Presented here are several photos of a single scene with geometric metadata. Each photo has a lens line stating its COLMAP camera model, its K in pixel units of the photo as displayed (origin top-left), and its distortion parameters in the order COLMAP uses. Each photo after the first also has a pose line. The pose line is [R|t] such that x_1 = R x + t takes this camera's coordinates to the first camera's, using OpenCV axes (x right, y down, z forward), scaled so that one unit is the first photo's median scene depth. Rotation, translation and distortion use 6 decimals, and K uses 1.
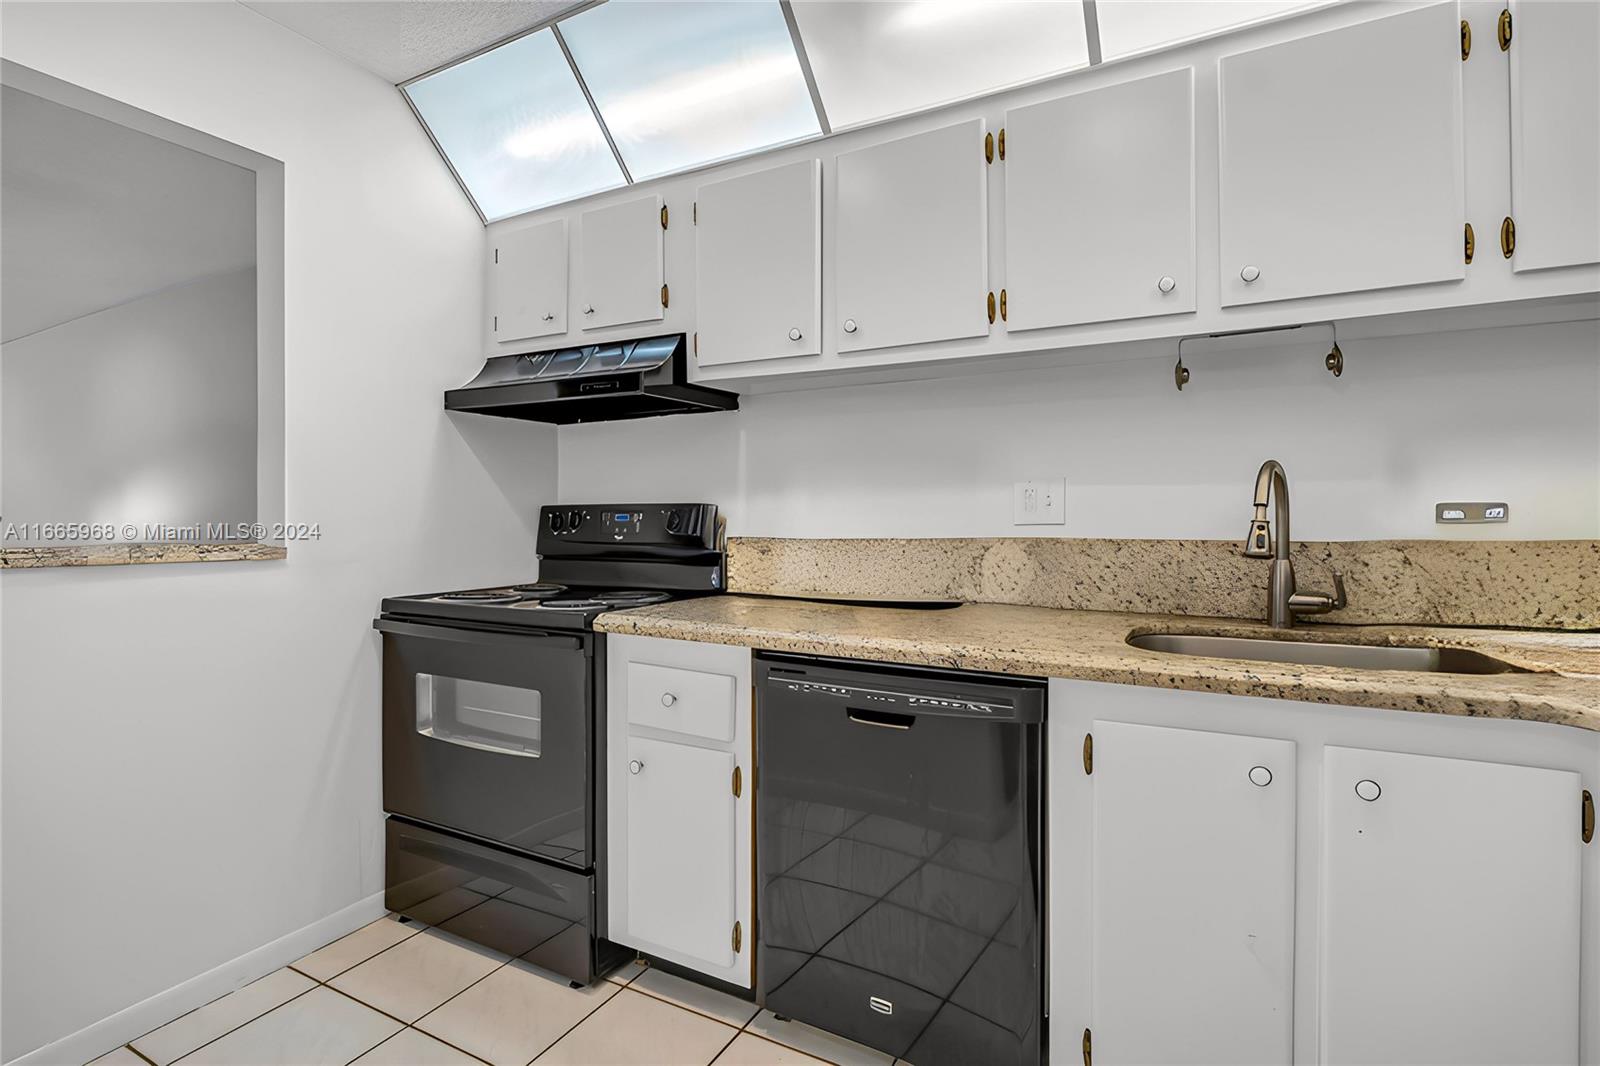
lens RADIAL K [[755.3, 0, 800.8], [0, 755.3, 522.4], [0, 0, 1]] dist [-0.020894, 0.004919]
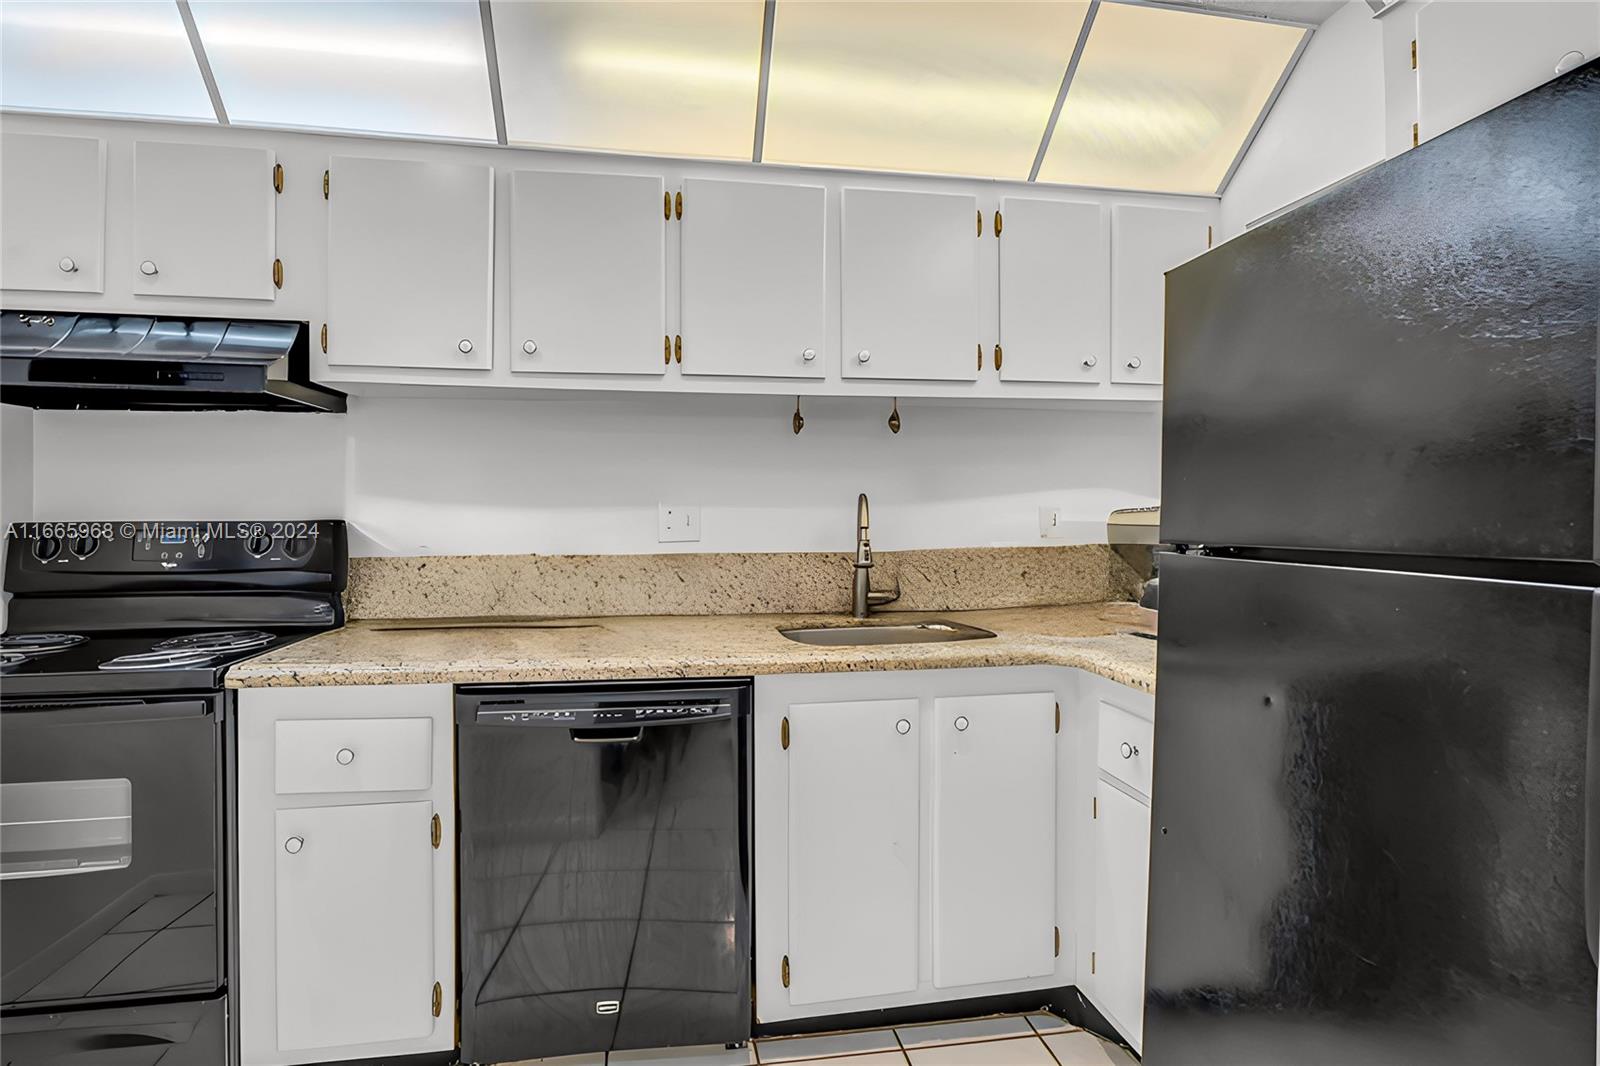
lens RADIAL K [[755.3, 0, 800.8], [0, 755.3, 522.4], [0, 0, 1]] dist [-0.020894, 0.004919]
pose [[0.792311, -0.002556, 0.610112, -0.270728], [0.003442, 0.999994, -0.000281, -0.029644], [-0.610108, 0.002323, 0.792315, -0.000692]]
